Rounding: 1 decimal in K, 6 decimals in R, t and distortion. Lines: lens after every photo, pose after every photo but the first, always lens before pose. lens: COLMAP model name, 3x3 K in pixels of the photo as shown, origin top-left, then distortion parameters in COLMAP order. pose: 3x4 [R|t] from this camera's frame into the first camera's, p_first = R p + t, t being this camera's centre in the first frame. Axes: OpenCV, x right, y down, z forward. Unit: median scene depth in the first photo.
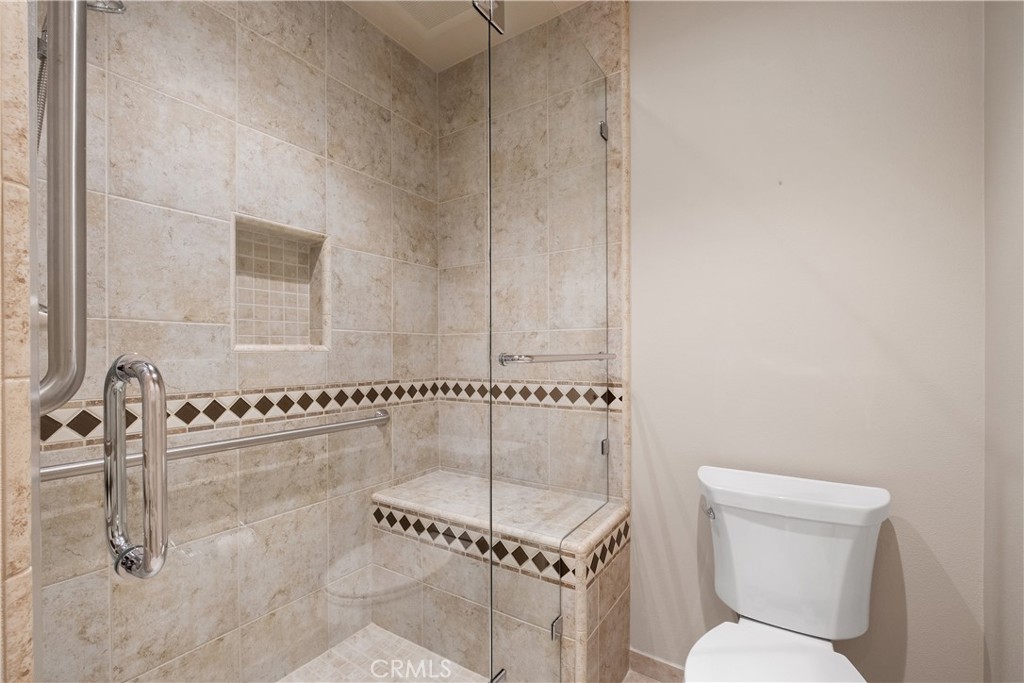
lens RADIAL K [[443.0, 0, 512.4], [0, 443.0, 350.0], [0, 0, 1]] dist [-0.009586, 0.001859]
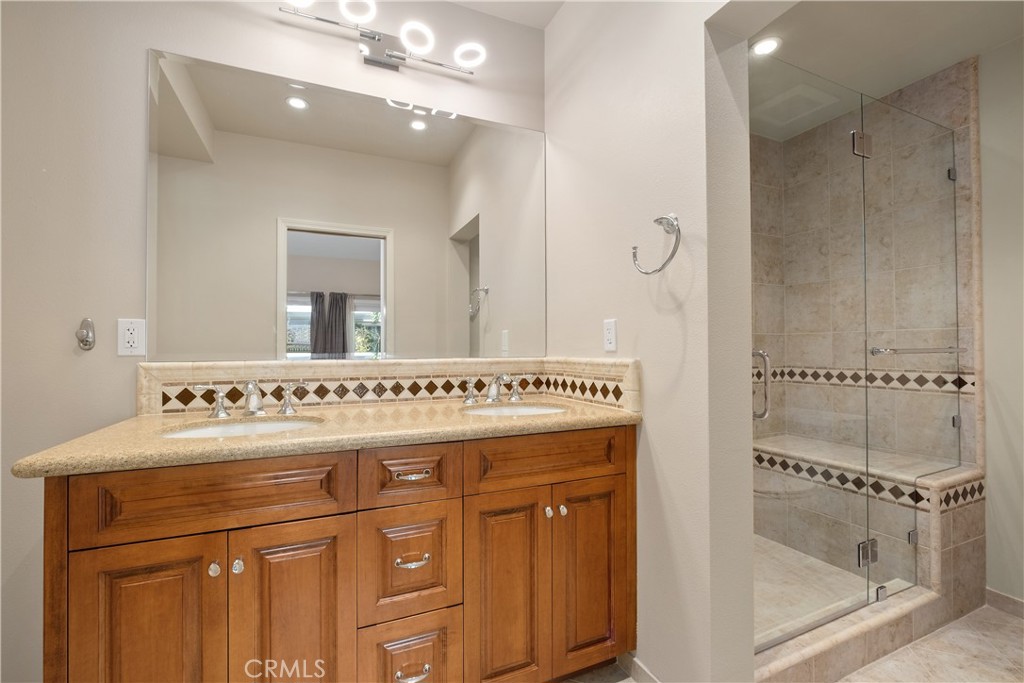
lens RADIAL K [[443.0, 0, 510.3], [0, 443.0, 341.6], [0, 0, 1]] dist [-0.009586, 0.001859]
pose [[0.838186, -0.009198, -0.545307, -0.171974], [0.006655, 0.999956, -0.006637, -0.010234], [0.545344, 0.001934, 0.838210, -0.747533]]
